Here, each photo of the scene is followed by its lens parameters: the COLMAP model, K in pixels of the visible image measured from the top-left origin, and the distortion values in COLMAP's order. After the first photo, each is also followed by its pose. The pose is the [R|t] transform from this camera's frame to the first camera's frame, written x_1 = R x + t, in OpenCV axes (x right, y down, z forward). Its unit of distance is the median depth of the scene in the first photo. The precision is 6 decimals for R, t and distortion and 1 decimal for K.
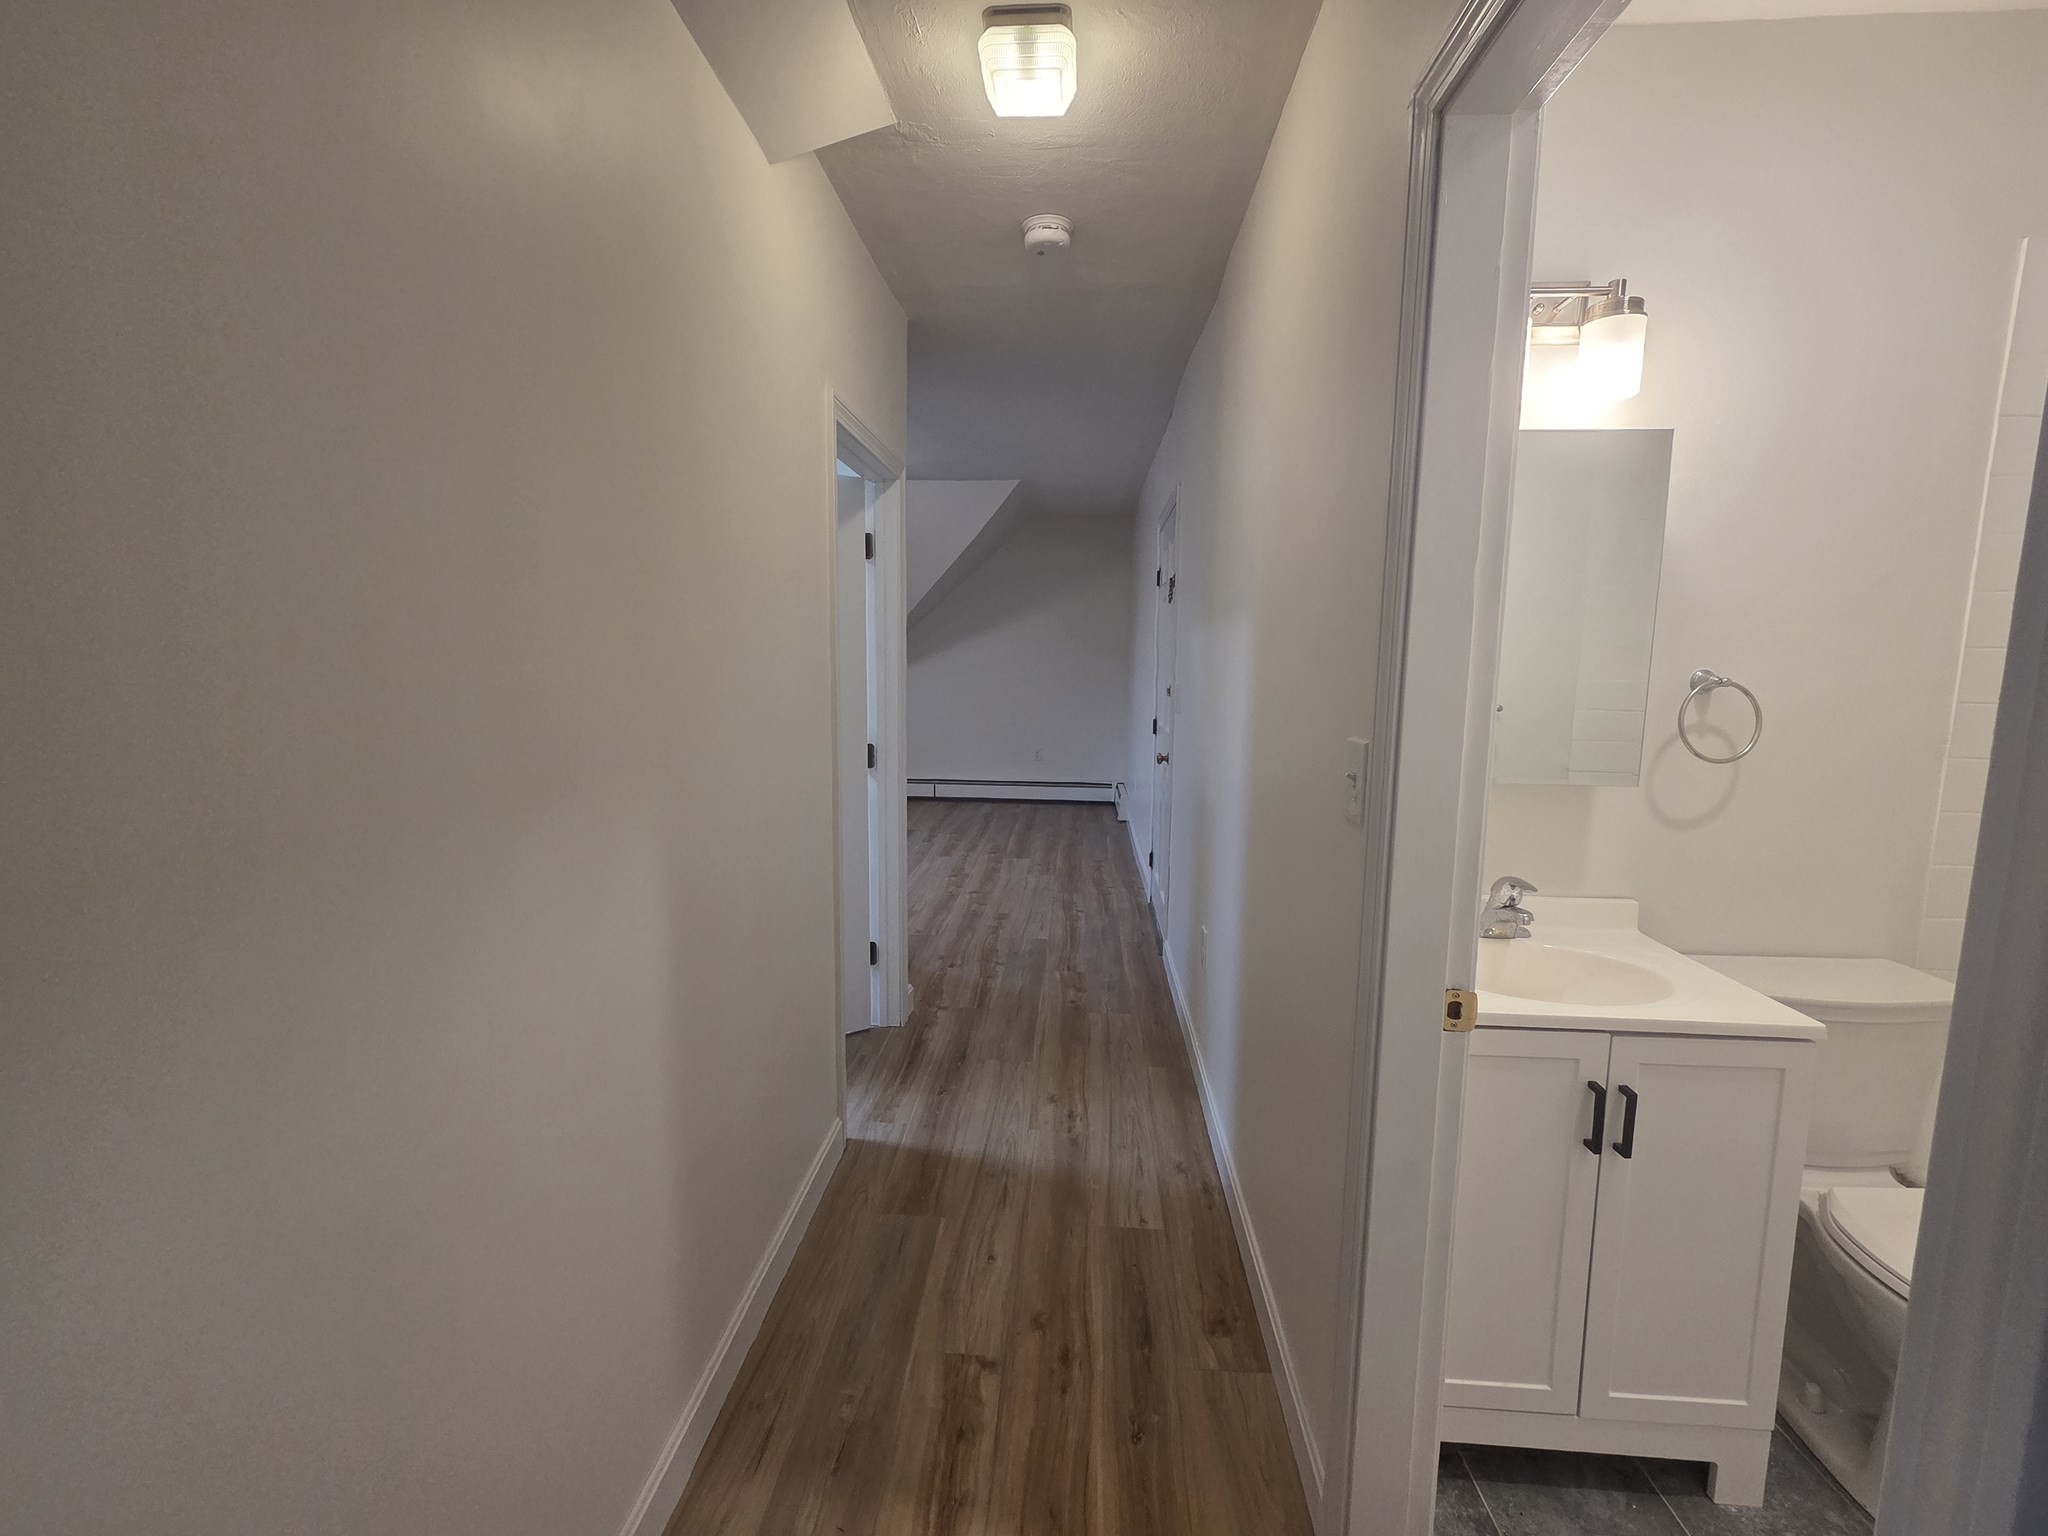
lens RADIAL K [[833.7, 0, 1024.2], [0, 833.7, 761.8], [0, 0, 1]] dist [0.000145, 0.000195]
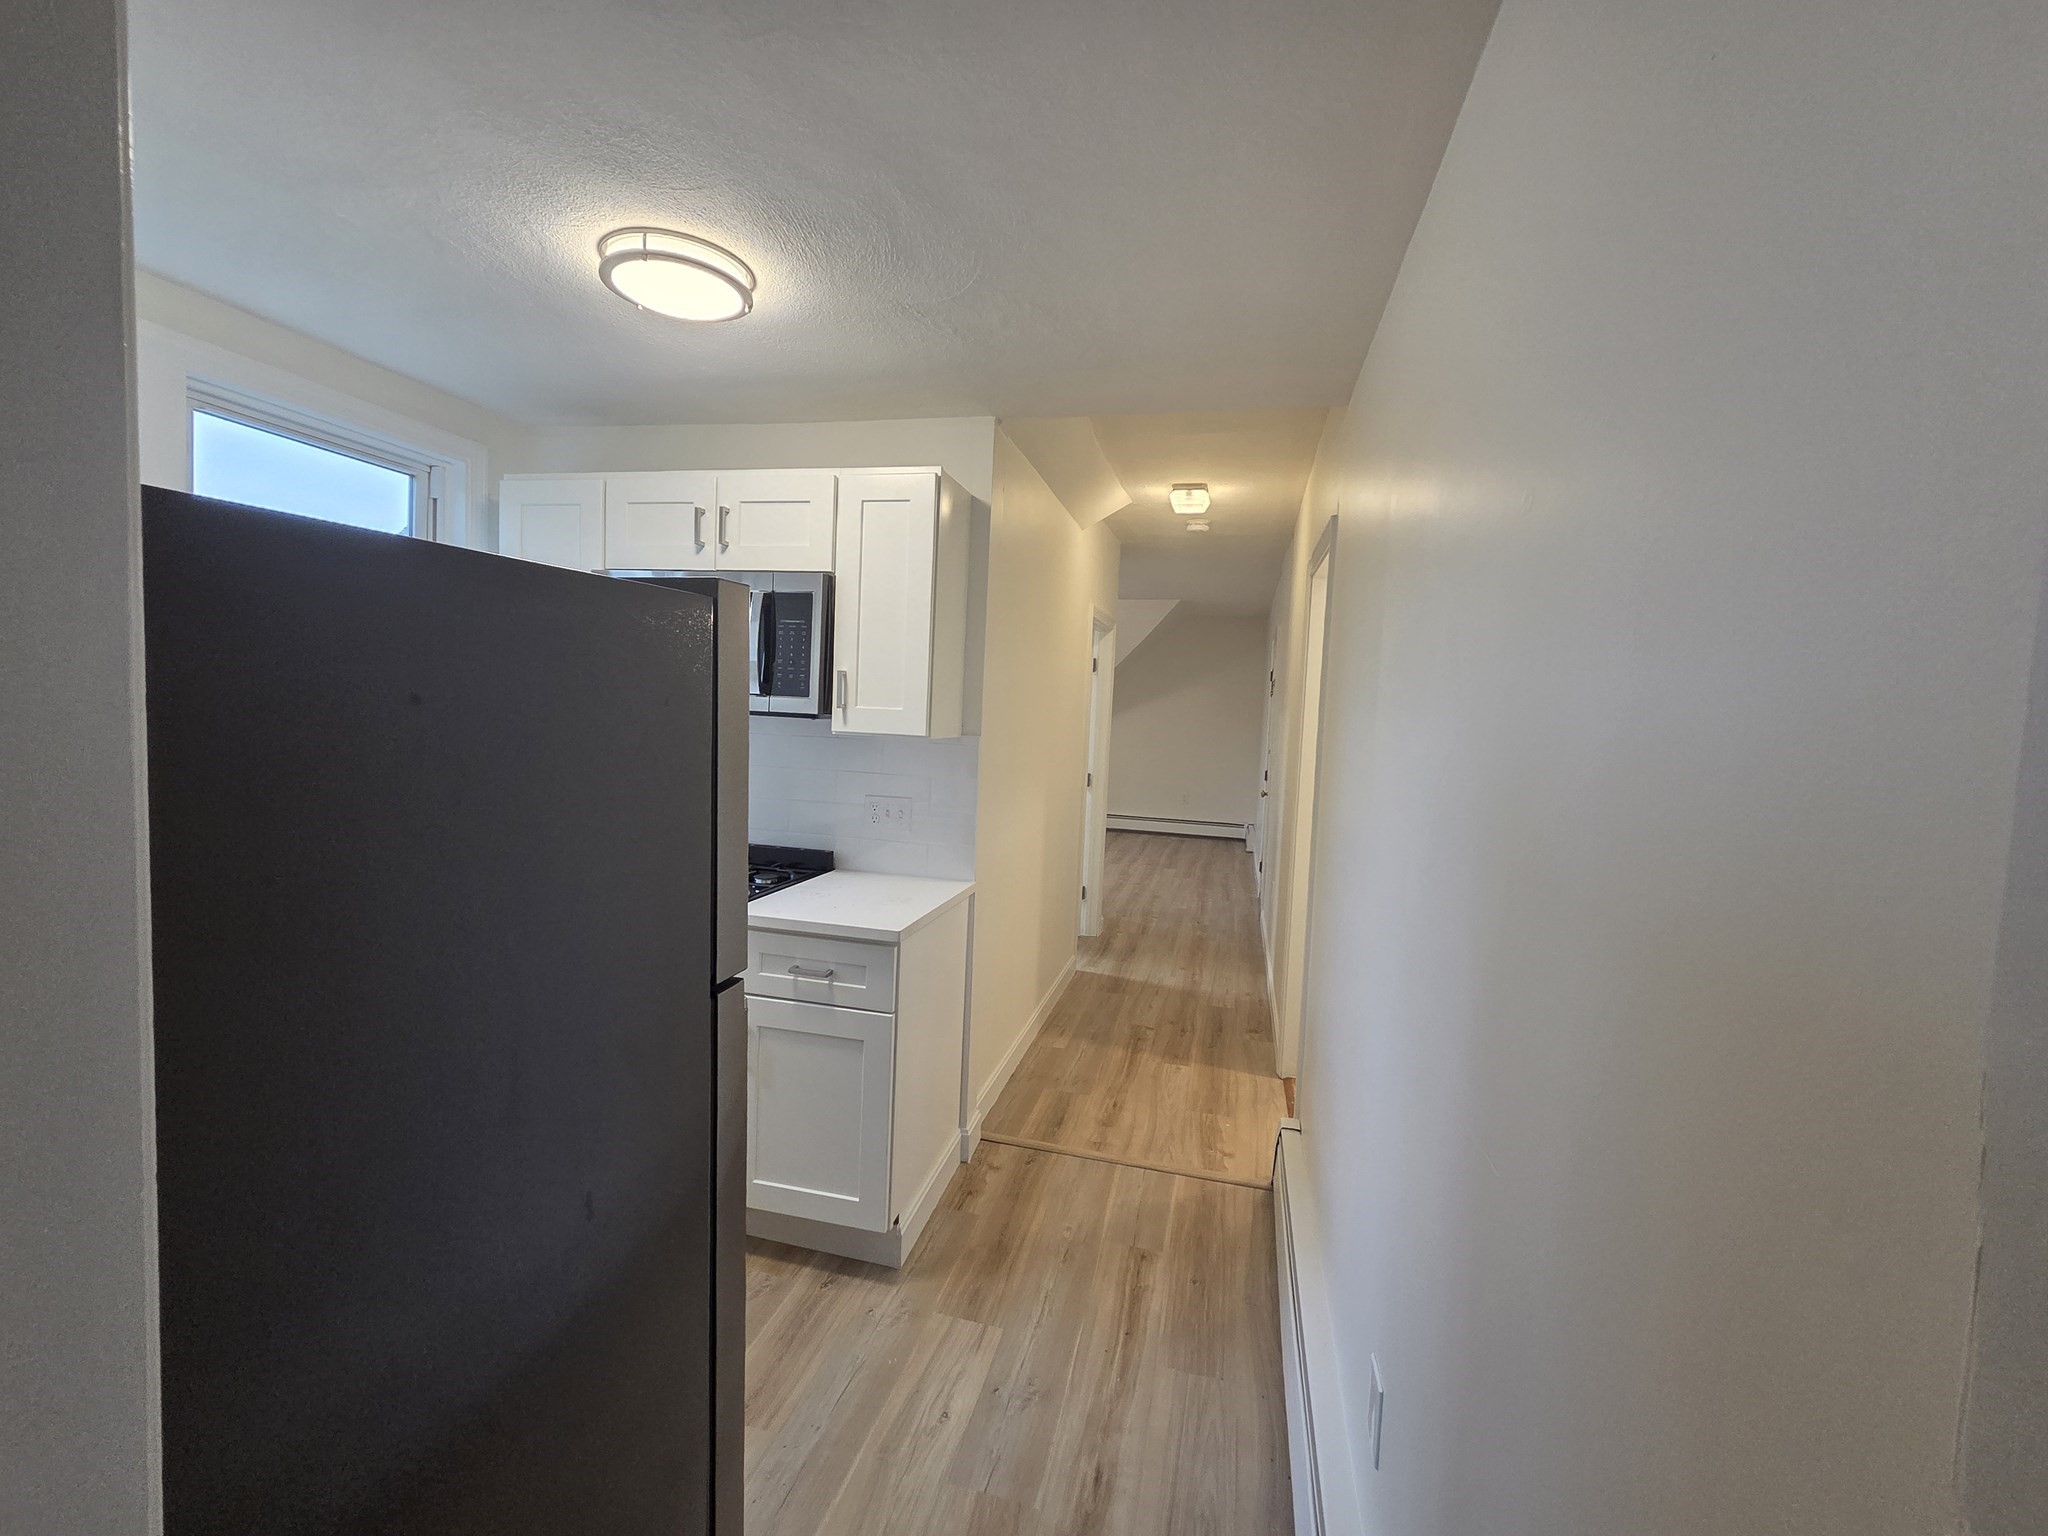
lens RADIAL K [[833.7, 0, 1027.1], [0, 833.7, 766.2], [0, 0, 1]] dist [0.000145, 0.000195]
pose [[0.983518, 0.041604, -0.175961, -0.000023], [-0.052818, 0.996828, -0.059530, 0.079321], [0.172926, 0.067843, 0.982595, -0.809545]]
